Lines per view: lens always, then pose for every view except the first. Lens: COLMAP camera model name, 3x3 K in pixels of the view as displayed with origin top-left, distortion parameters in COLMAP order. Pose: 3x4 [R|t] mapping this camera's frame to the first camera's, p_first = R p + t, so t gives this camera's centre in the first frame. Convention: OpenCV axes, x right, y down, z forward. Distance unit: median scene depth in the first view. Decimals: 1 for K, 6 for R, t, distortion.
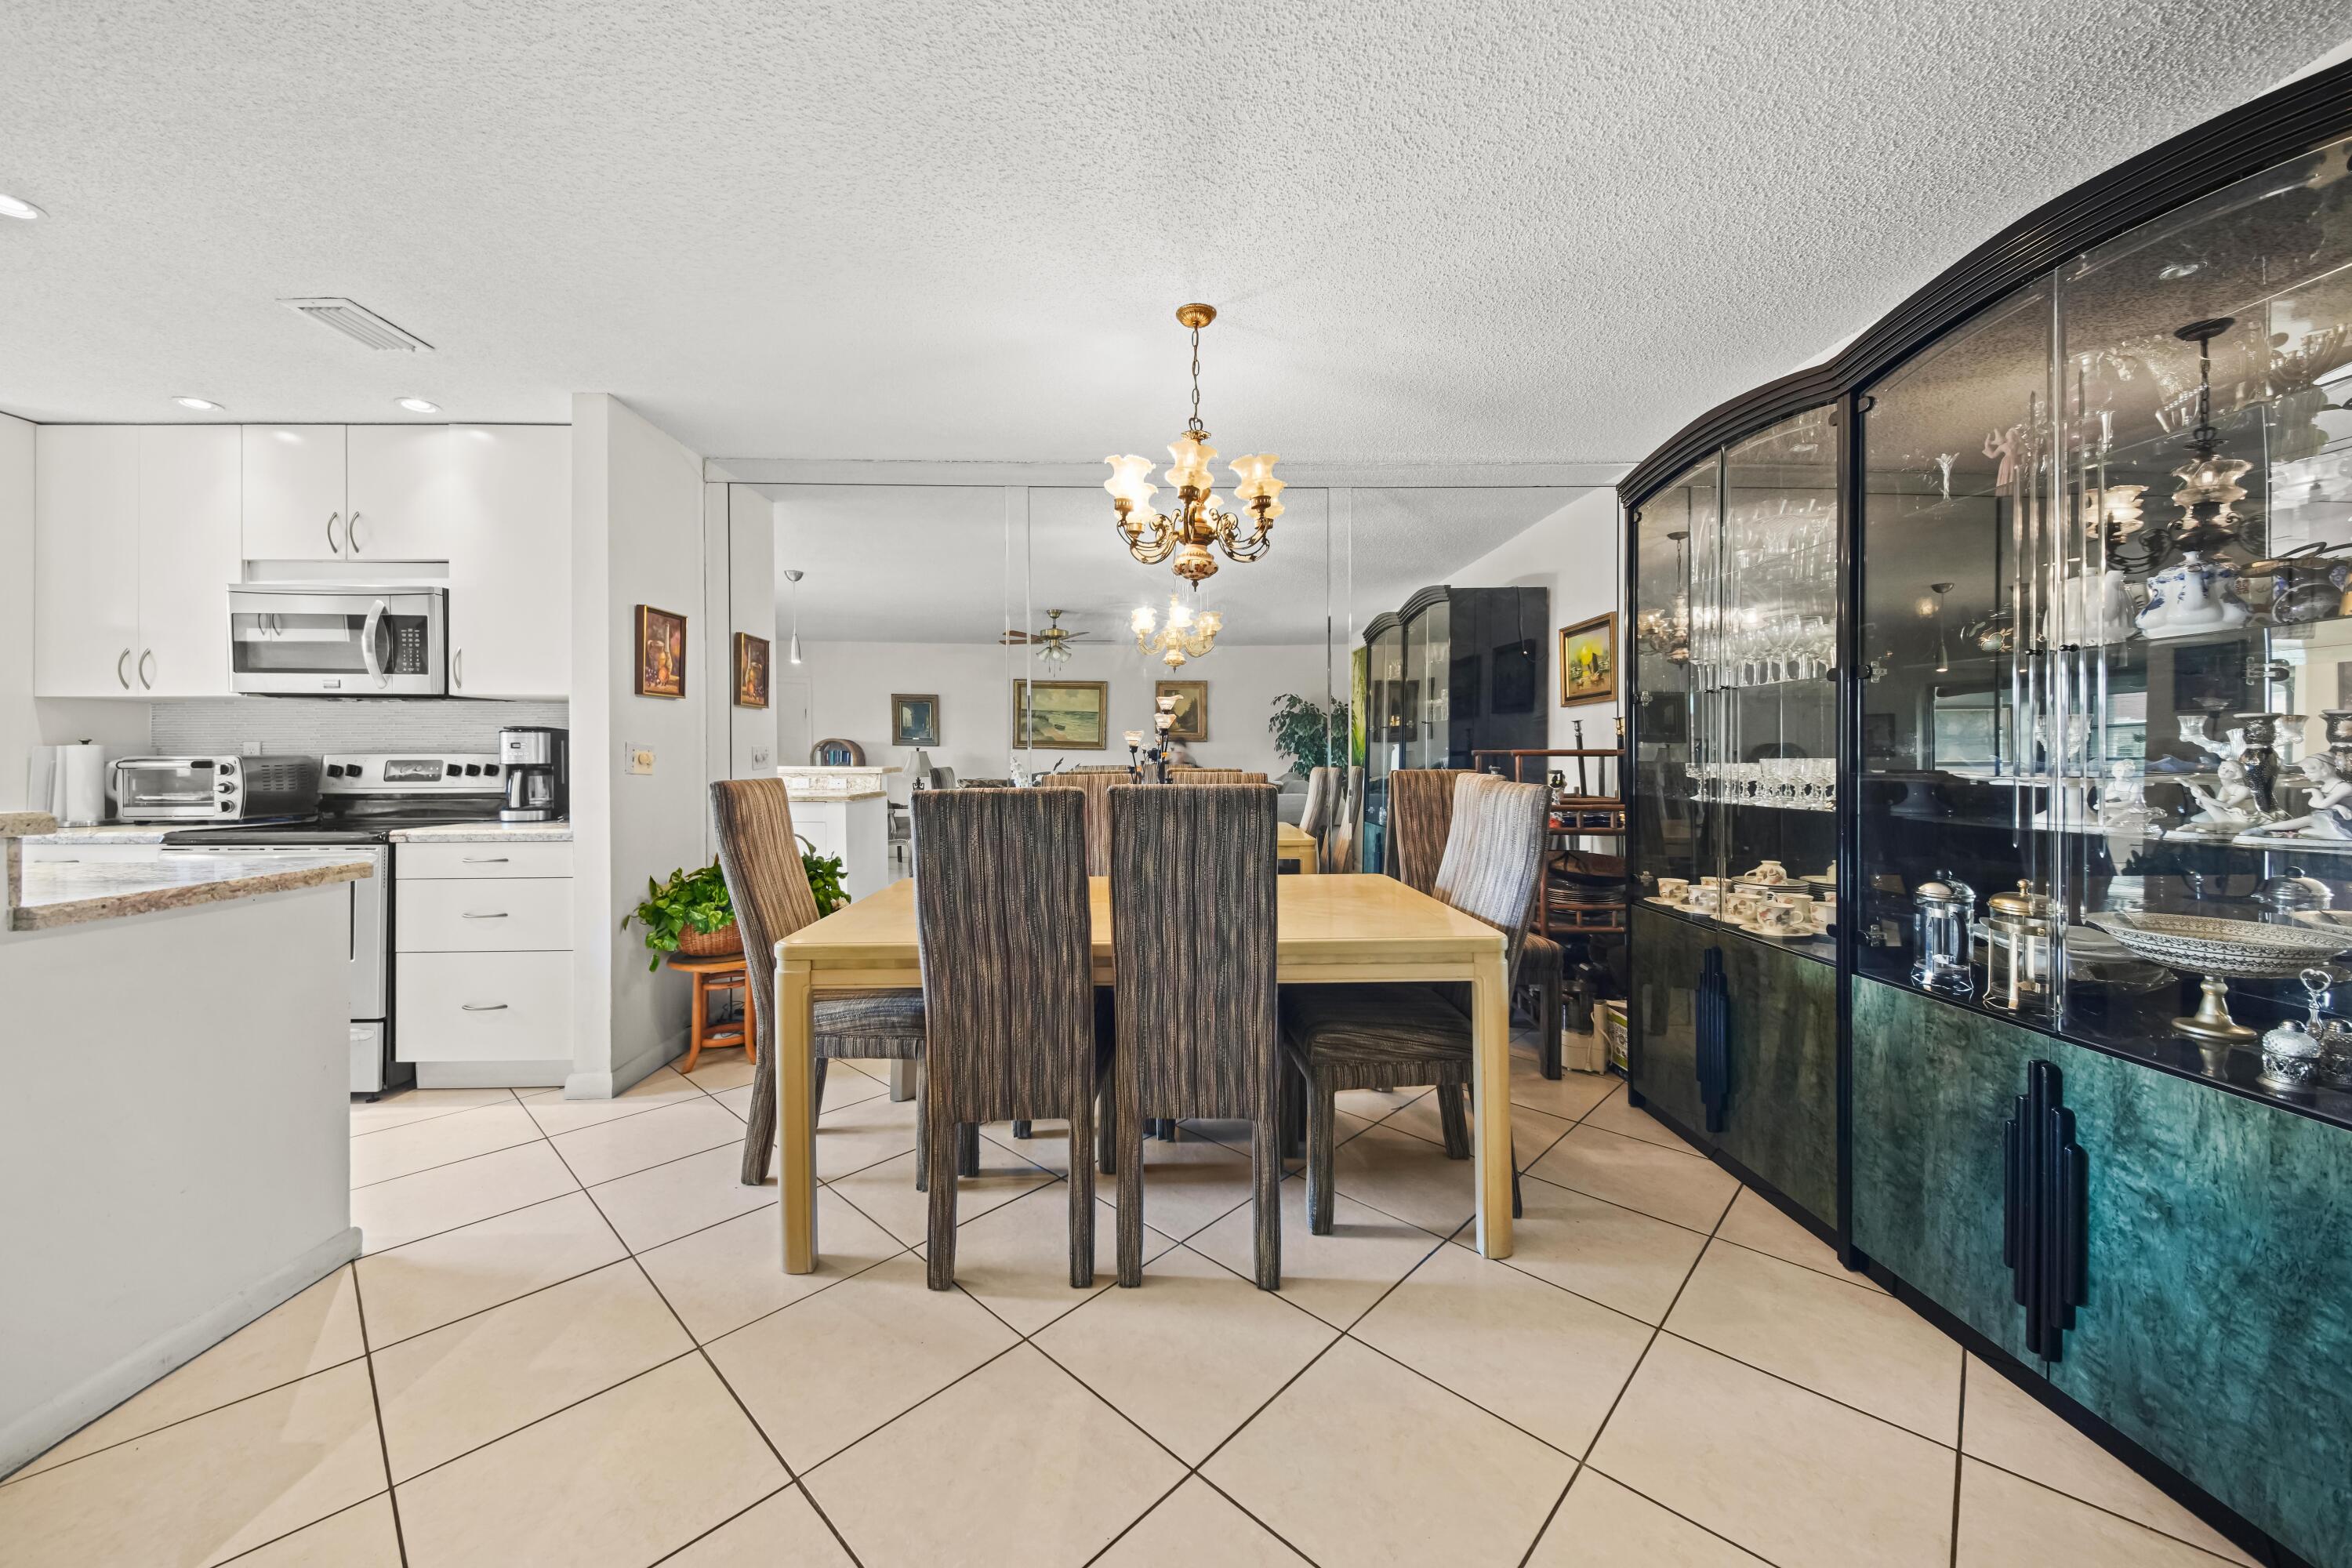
lens RADIAL K [[844.5, 0, 1177.8], [0, 844.5, 757.9], [0, 0, 1]] dist [0.019727, -0.011344]
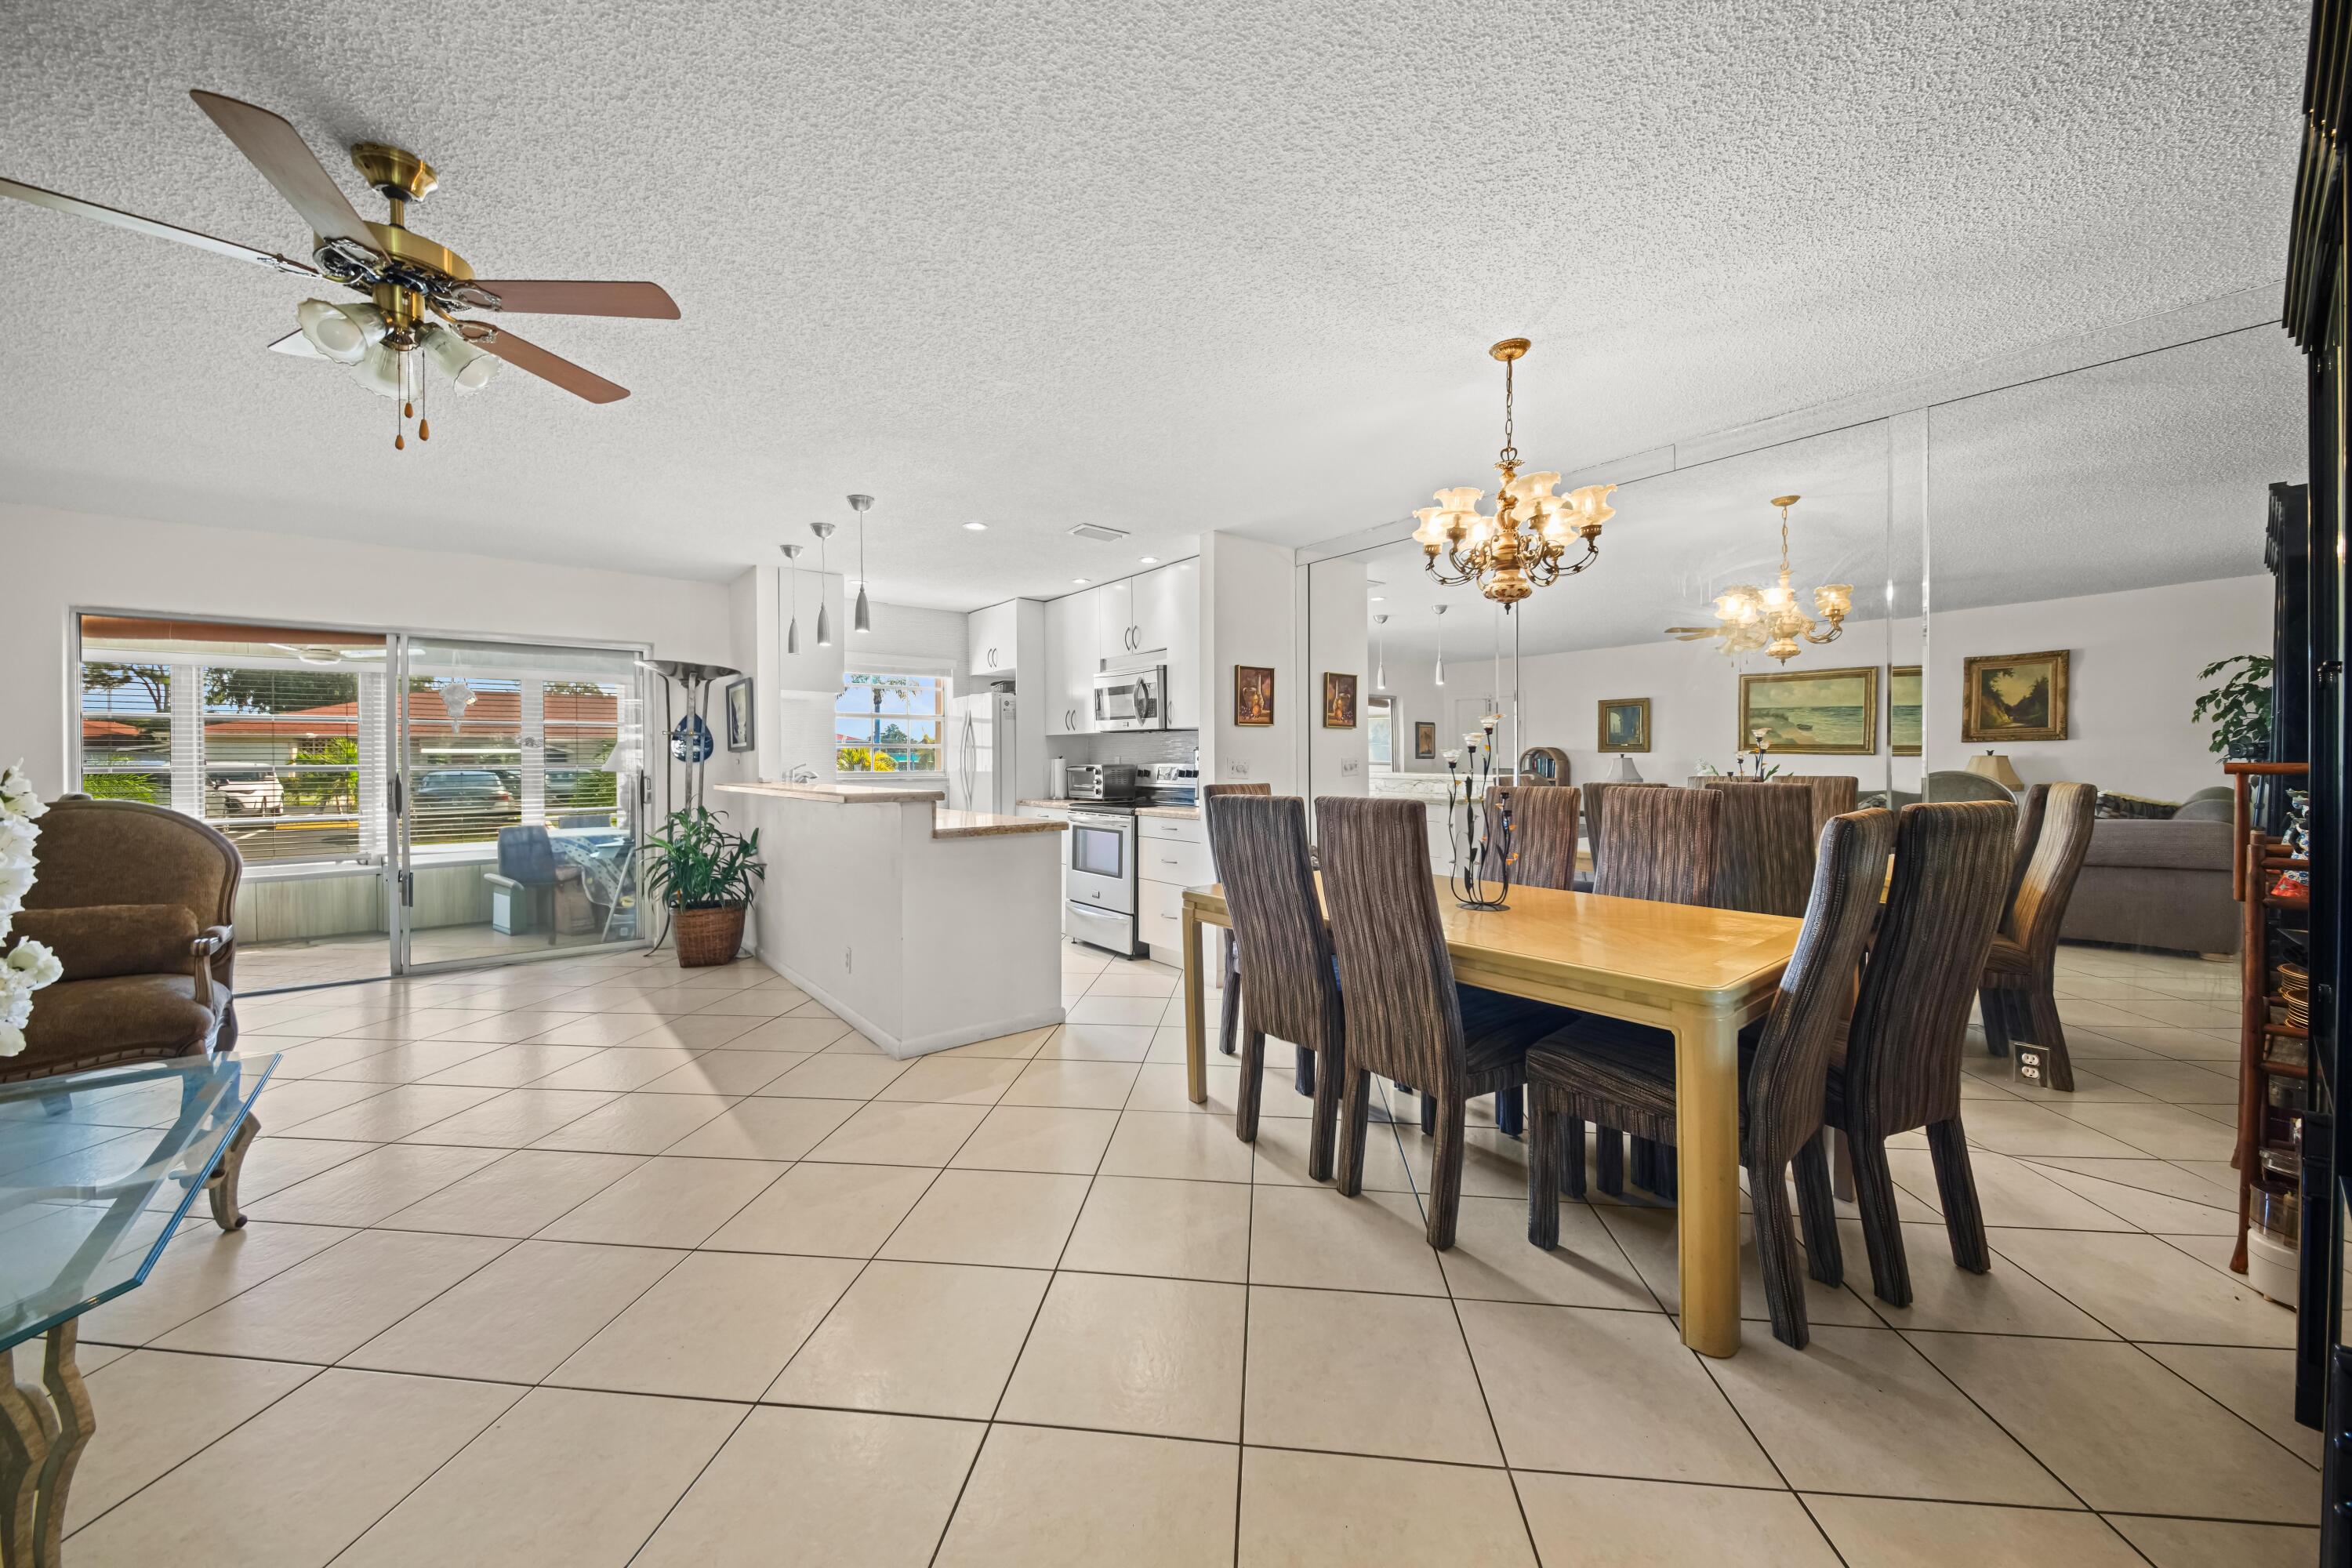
lens RADIAL K [[829.1, 0, 1176.0], [0, 829.1, 784.0], [0, 0, 1]] dist [-0.000462, 0.020653]
pose [[0.596615, 0.022214, -0.802220, 0.458627], [0.000904, 0.999598, 0.028353, -0.012734], [0.802527, -0.017641, 0.596355, 0.045078]]
